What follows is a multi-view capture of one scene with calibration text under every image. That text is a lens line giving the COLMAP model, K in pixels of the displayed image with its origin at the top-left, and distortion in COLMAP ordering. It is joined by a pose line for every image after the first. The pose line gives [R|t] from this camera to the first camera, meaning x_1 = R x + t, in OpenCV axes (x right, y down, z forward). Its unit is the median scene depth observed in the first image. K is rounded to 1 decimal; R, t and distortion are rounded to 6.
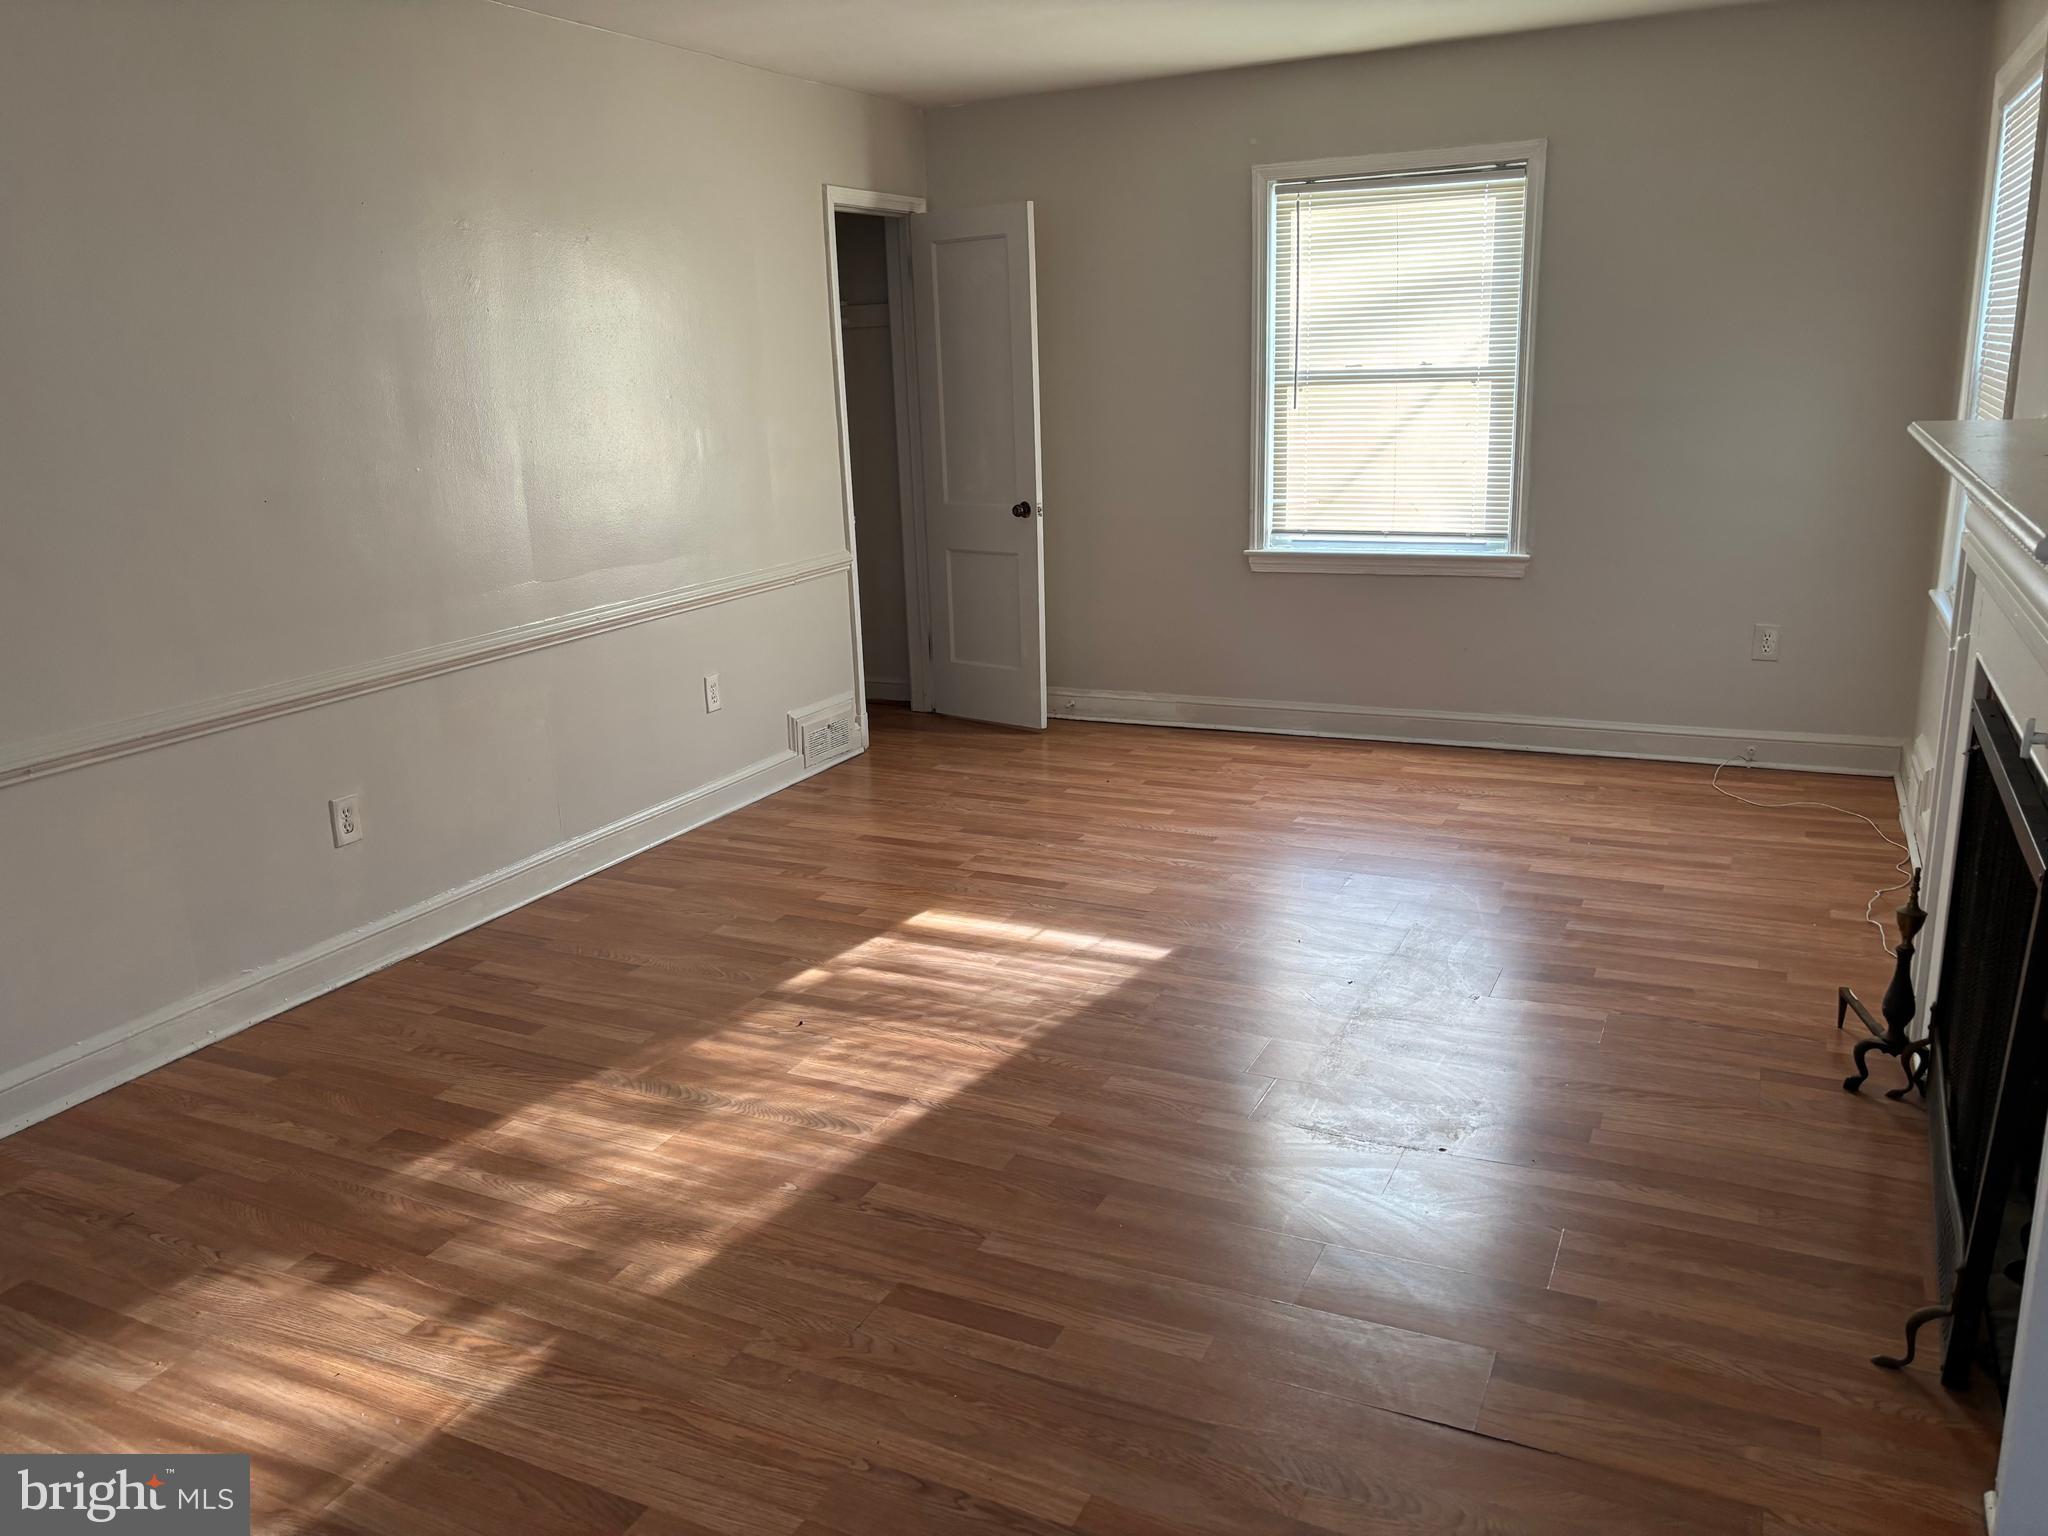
lens RADIAL K [[1544.0, 0, 1020.3], [0, 1544.0, 747.9], [0, 0, 1]] dist [0.133337, -0.296880]
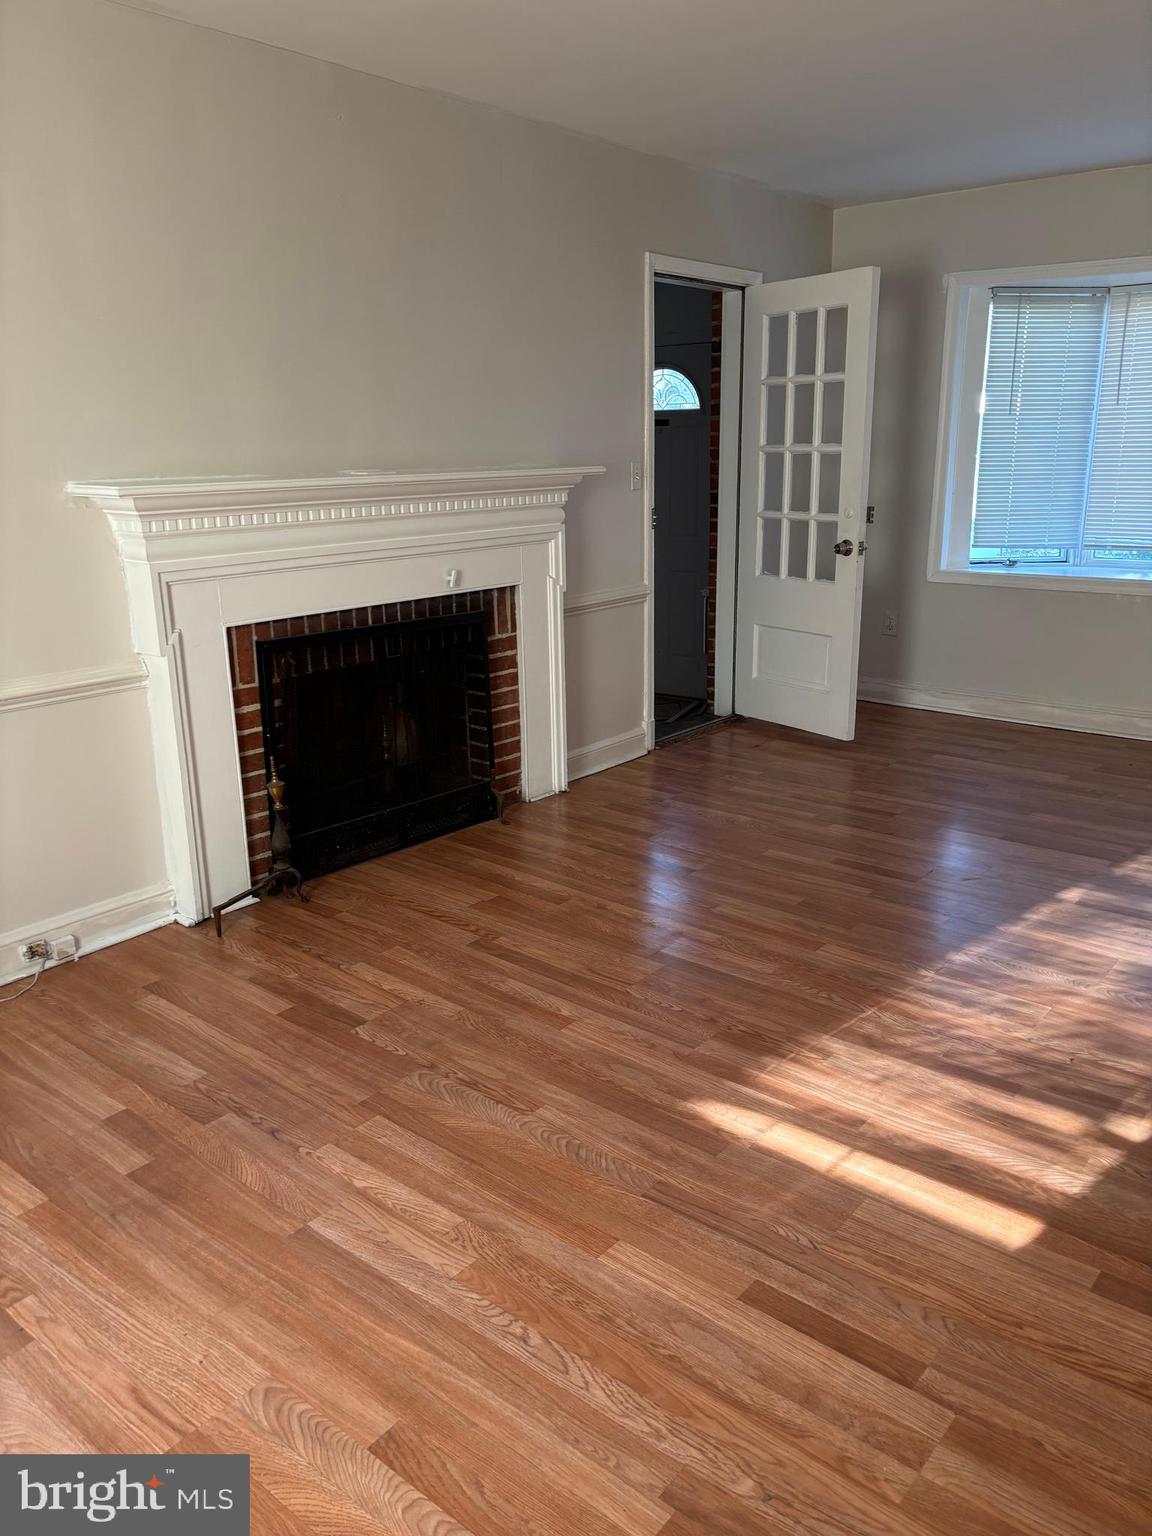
lens RADIAL K [[1158.1, 0, 576.0], [0, 1158.1, 768.0], [0, 0, 1]] dist [0.065140, -0.082266]
pose [[-0.969405, -0.018880, 0.244741, -0.010352], [0.105615, 0.867950, 0.485291, -0.255592], [-0.221586, 0.496292, -0.839401, 1.083851]]
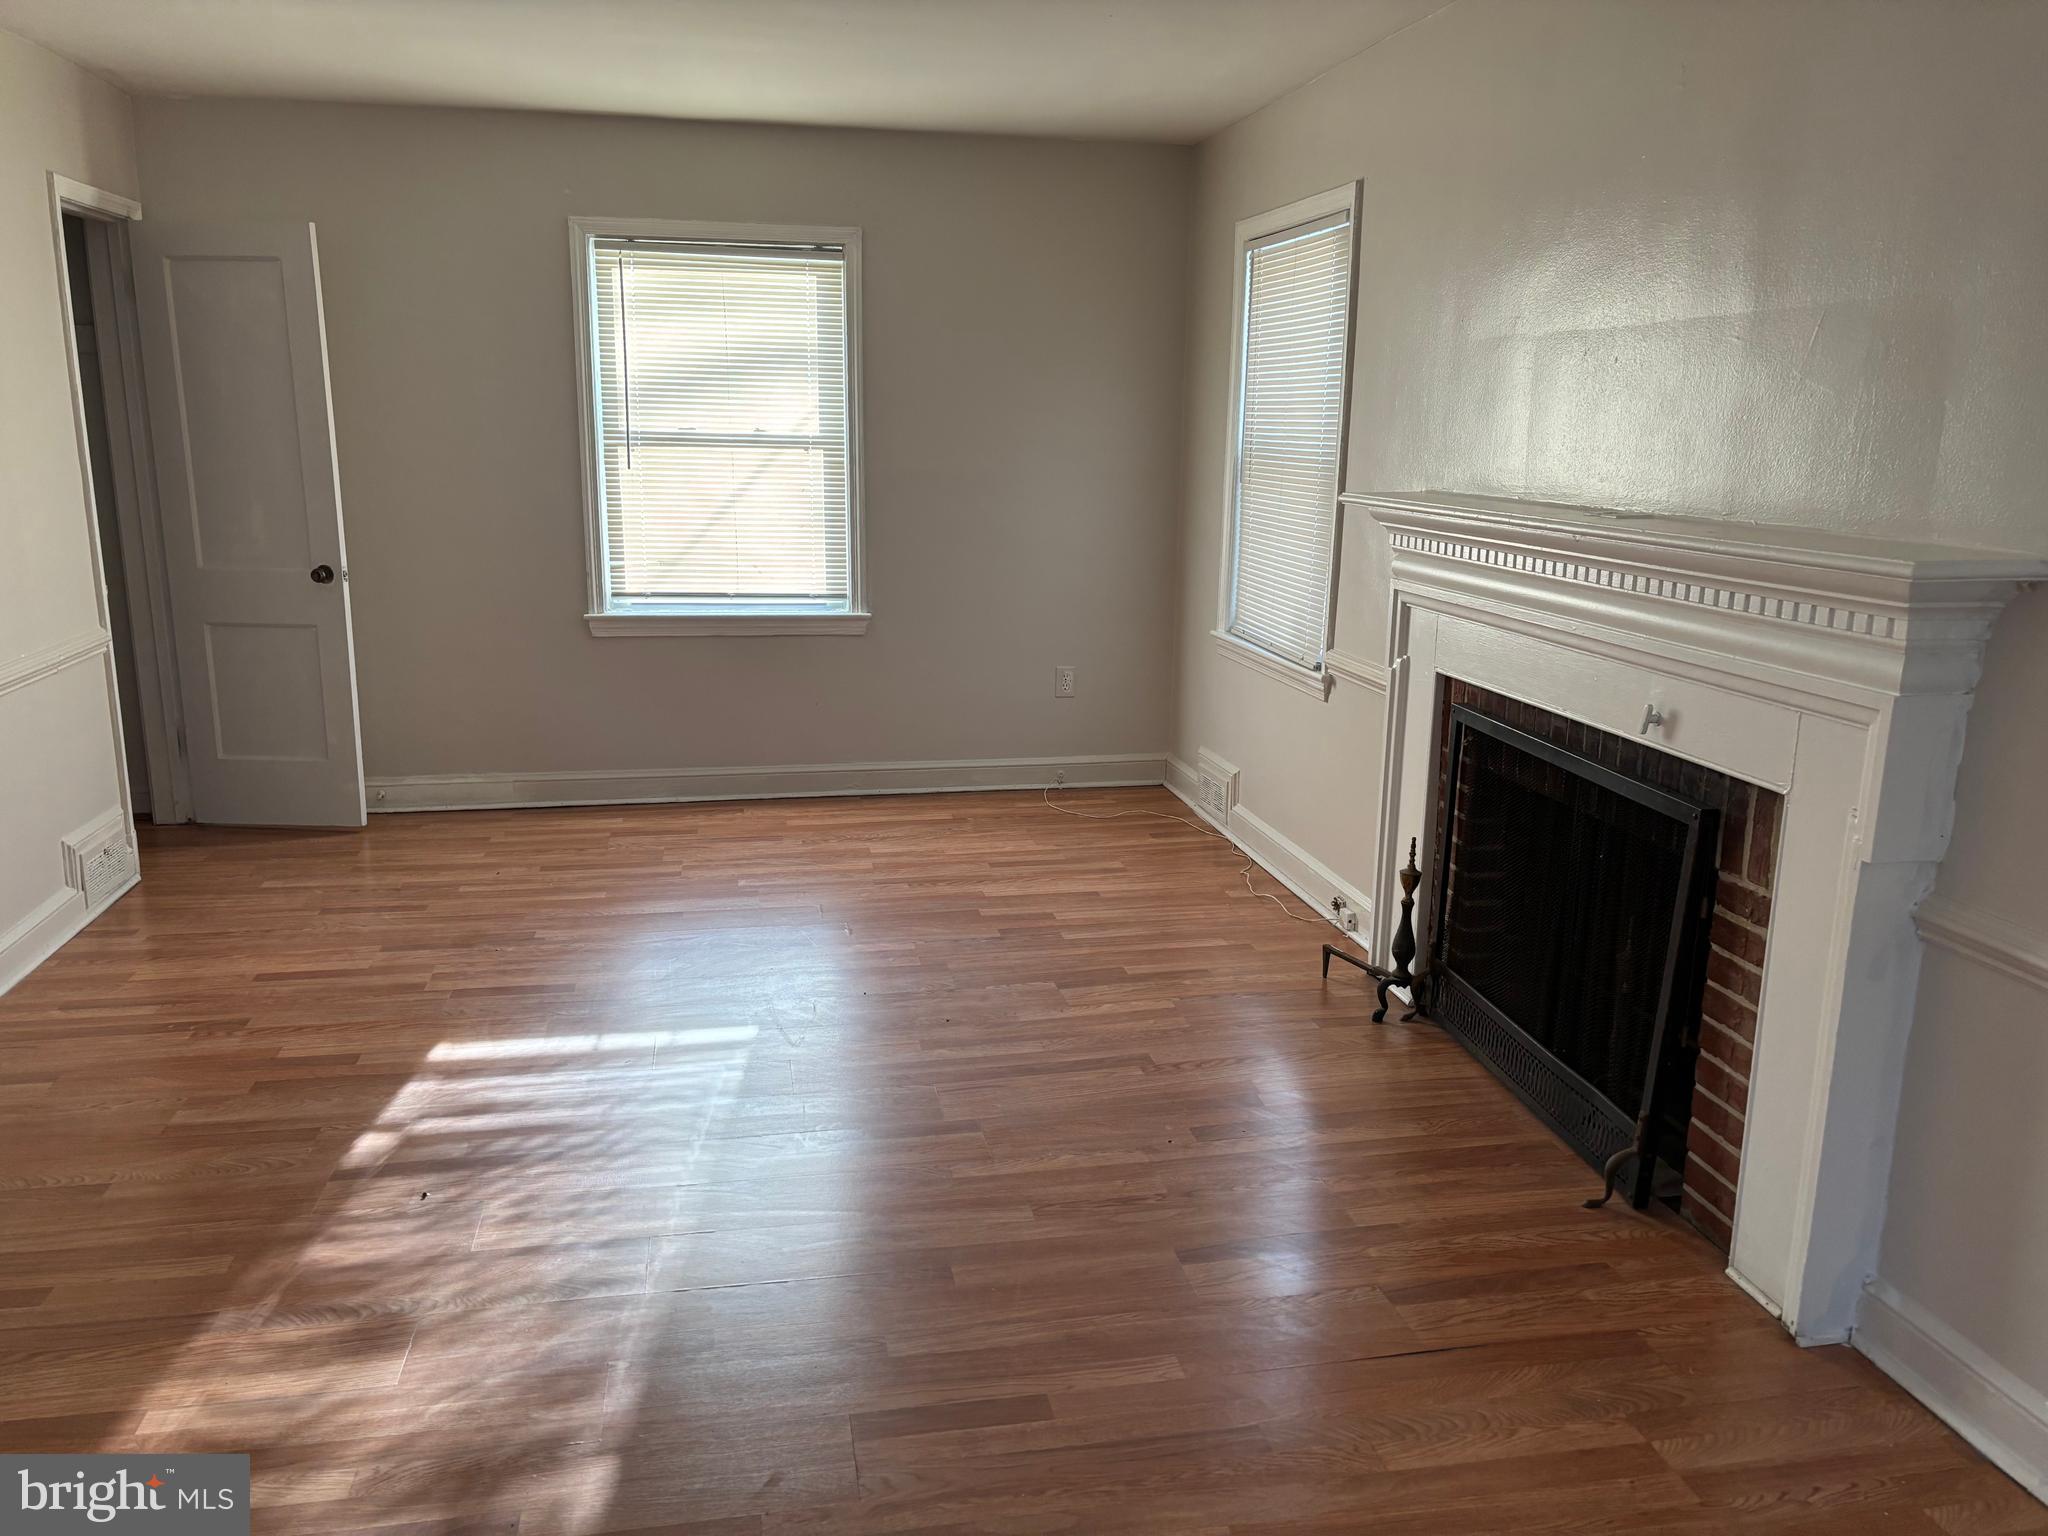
lens RADIAL K [[1544.1, 0, 1024.0], [0, 1544.1, 768.0], [0, 0, 1]] dist [0.065140, -0.082266]
pose [[0.795450, -0.089085, 0.599436, -0.247132], [0.107211, 0.994221, 0.005488, -0.011880], [-0.596461, 0.059901, 0.800404, 0.095188]]
